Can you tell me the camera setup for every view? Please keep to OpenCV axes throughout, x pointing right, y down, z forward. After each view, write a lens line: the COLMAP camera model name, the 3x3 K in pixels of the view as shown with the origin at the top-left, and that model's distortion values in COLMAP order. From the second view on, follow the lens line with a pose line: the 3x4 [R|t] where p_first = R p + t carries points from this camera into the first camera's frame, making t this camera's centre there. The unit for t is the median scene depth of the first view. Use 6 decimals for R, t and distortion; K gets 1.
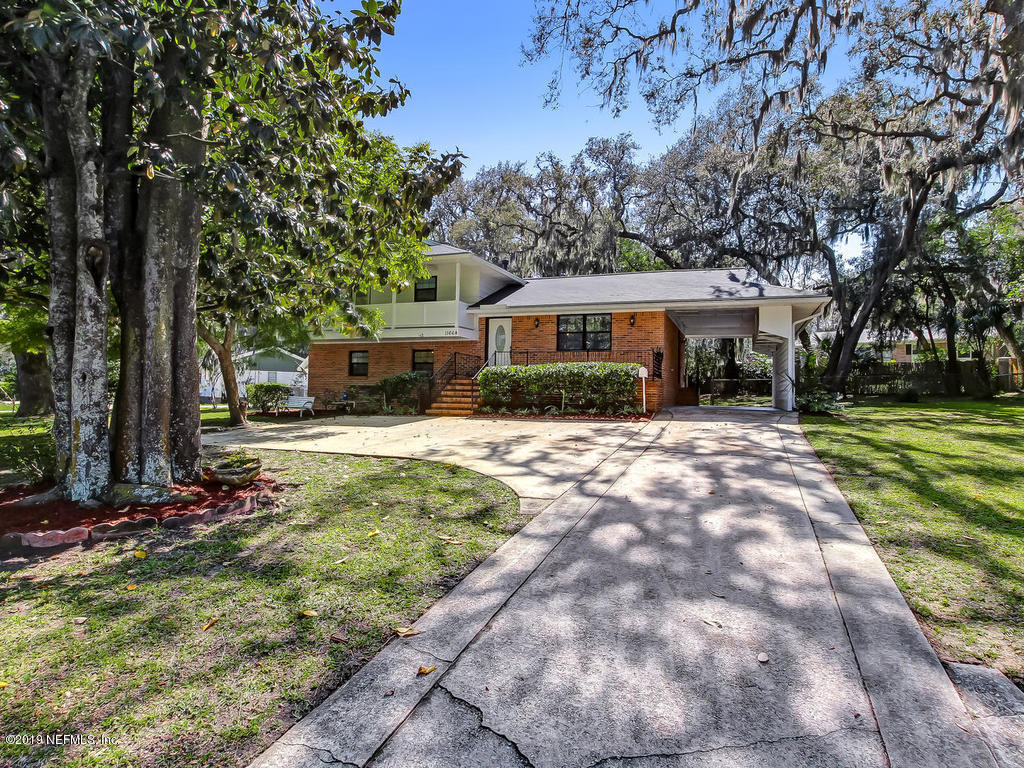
lens RADIAL K [[543.2, 0, 512.9], [0, 543.2, 393.8], [0, 0, 1]] dist [0.004346, 0.001373]
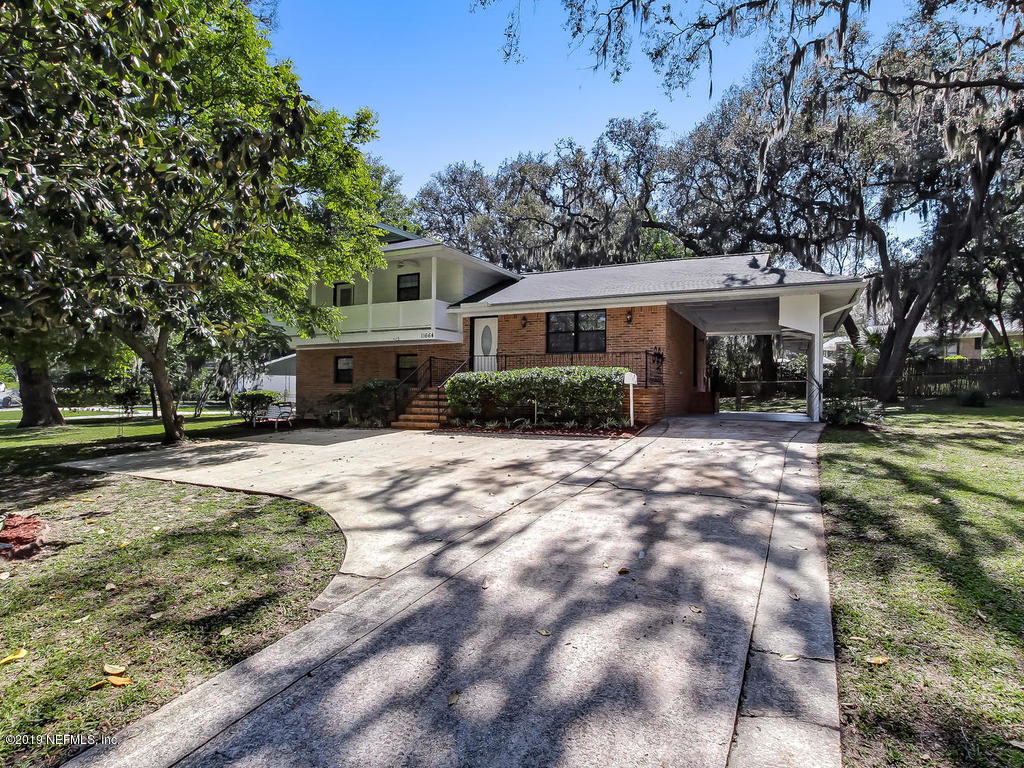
lens RADIAL K [[533.0, 0, 512.2], [0, 533.0, 412.4], [0, 0, 1]] dist [-0.003921, 0.001106]
pose [[0.995534, -0.006231, -0.094198, 0.095496], [0.009559, 0.999344, 0.034921, -0.012116], [0.093918, -0.035665, 0.994941, 0.114241]]
